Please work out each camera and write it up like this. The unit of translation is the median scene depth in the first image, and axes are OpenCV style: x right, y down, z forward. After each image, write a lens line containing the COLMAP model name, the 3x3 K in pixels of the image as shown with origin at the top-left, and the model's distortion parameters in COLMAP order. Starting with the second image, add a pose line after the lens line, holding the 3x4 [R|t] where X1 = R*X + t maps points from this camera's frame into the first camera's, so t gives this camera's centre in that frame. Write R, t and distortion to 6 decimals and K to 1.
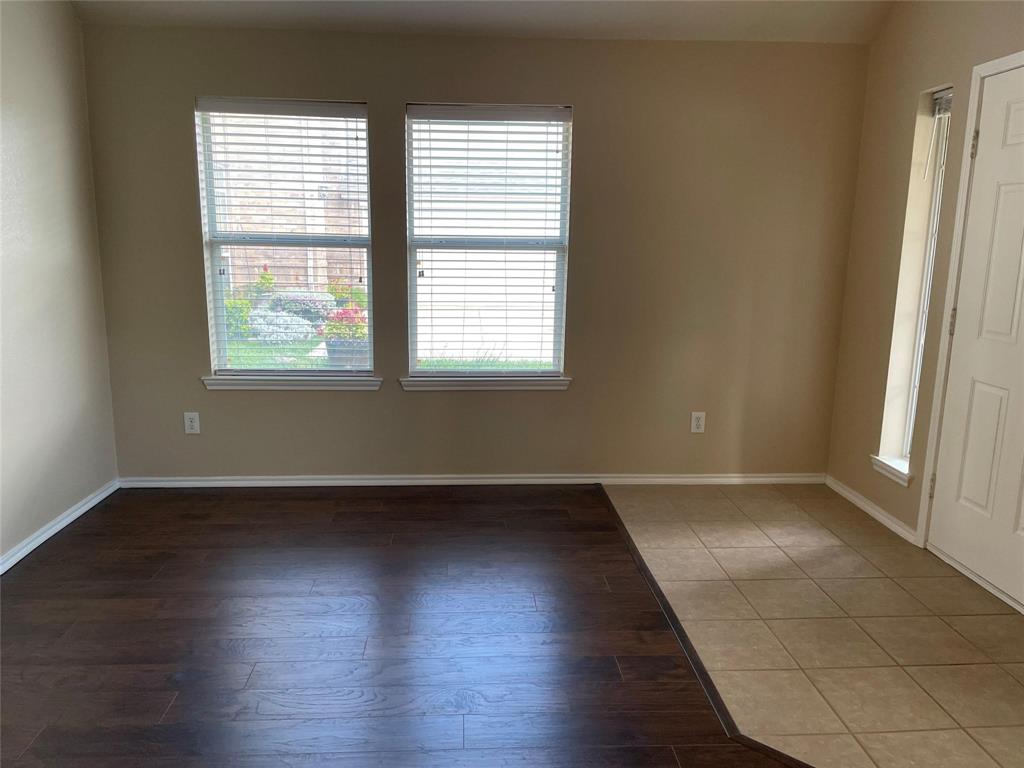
lens RADIAL K [[761.8, 0, 522.6], [0, 761.8, 387.4], [0, 0, 1]] dist [0.098595, -0.108980]
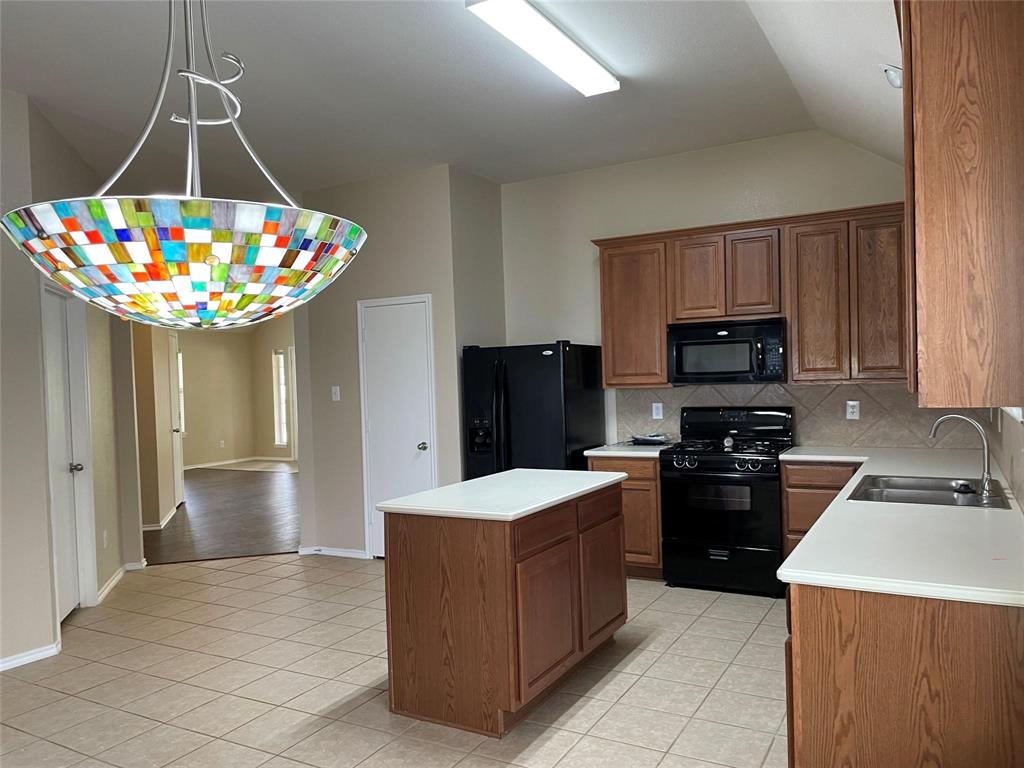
lens RADIAL K [[758.1, 0, 522.0], [0, 758.1, 395.3], [0, 0, 1]] dist [0.035630, -0.003427]
pose [[0.531351, -0.047455, 0.845822, -1.892304], [0.196327, 0.978146, -0.068455, 0.329812], [-0.824089, 0.202431, 0.529055, -1.844989]]
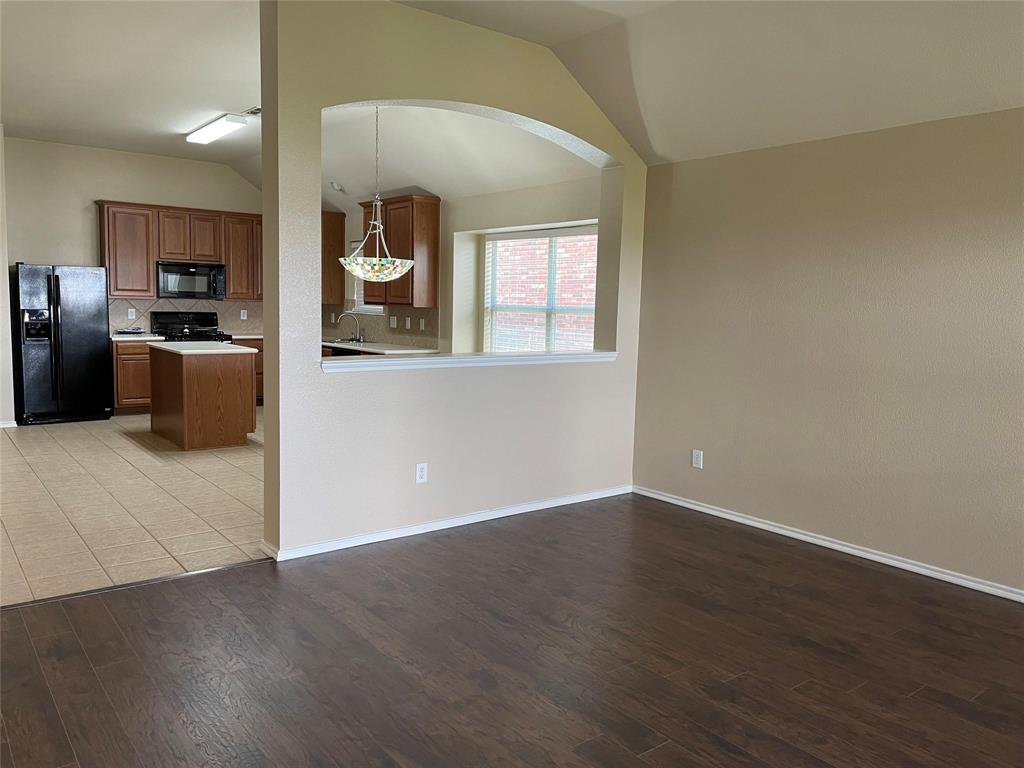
lens RADIAL K [[784.3, 0, 512.9], [0, 784.3, 359.0], [0, 0, 1]] dist [0.051732, -0.005018]
pose [[-0.569387, -0.091395, 0.816974, -3.067169], [0.123762, 0.972943, 0.195100, 0.132374], [-0.812700, 0.212198, -0.542670, -0.950811]]
